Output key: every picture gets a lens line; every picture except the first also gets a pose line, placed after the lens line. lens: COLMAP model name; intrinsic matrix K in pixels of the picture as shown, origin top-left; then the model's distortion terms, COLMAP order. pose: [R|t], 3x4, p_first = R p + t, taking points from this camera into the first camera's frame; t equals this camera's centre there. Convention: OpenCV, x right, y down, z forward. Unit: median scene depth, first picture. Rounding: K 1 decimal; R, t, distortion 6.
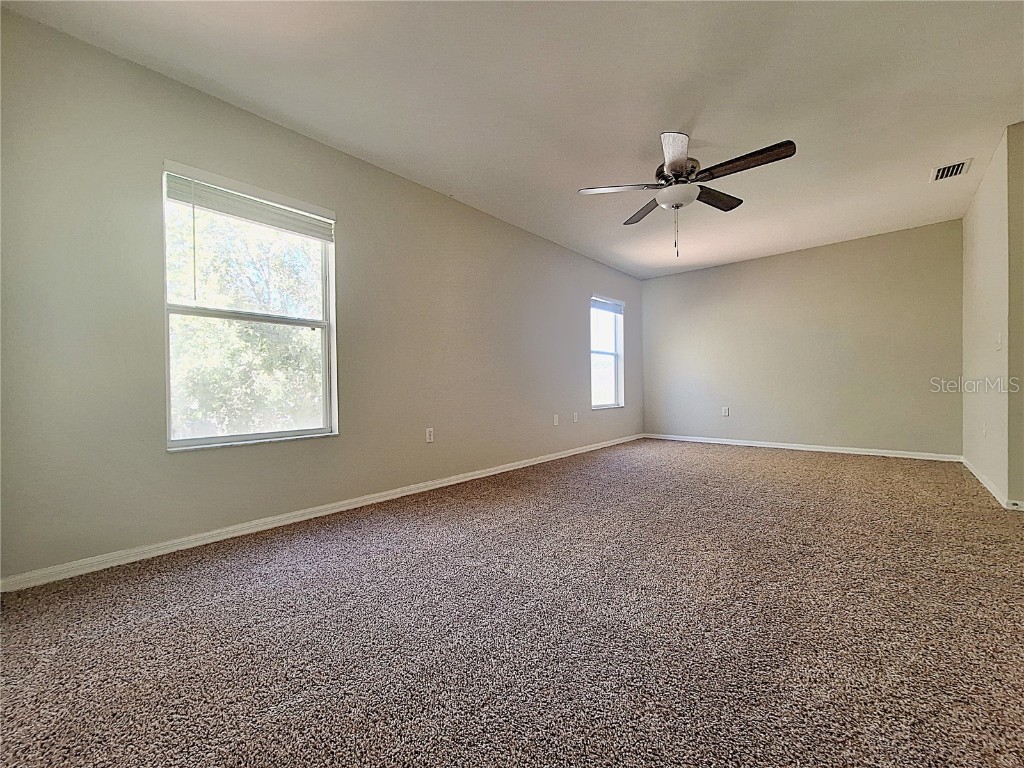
lens RADIAL K [[402.2, 0, 512.0], [0, 402.2, 384.0], [0, 0, 1]] dist [-0.000539, -0.000107]
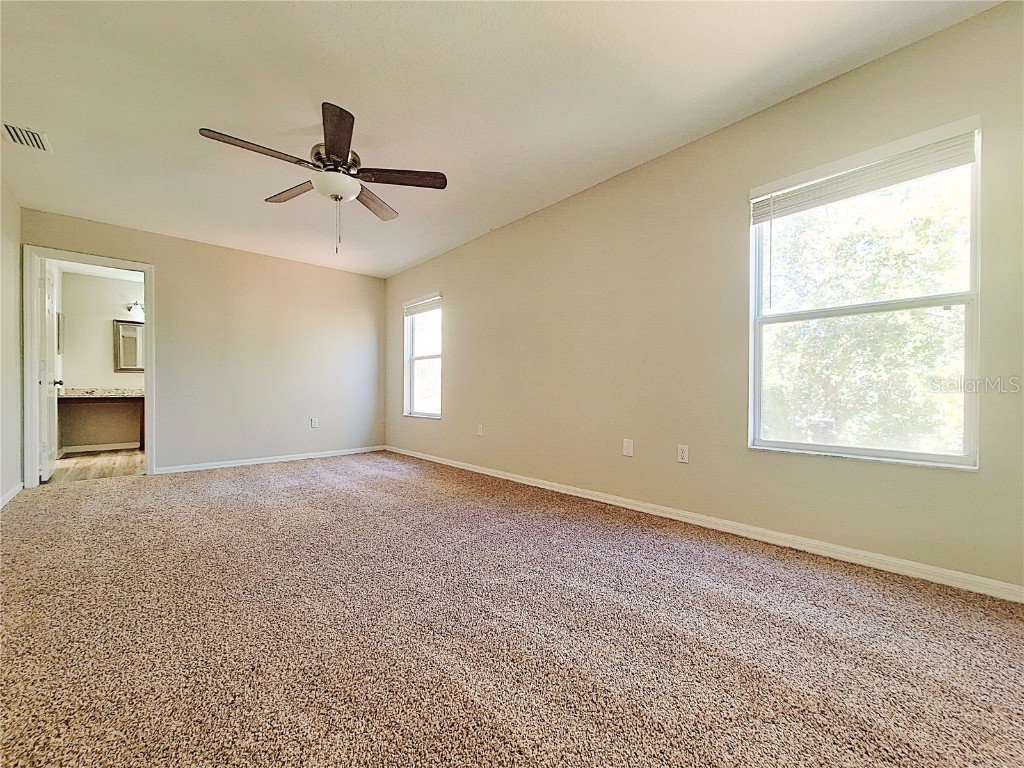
lens RADIAL K [[432.4, 0, 508.6], [0, 432.4, 397.5], [0, 0, 1]] dist [0.001219, 0.000104]
pose [[-0.124530, 0.023499, -0.991938, 0.423639], [-0.000801, 0.999717, 0.023784, -0.003262], [0.992216, 0.003756, -0.124475, 0.467141]]
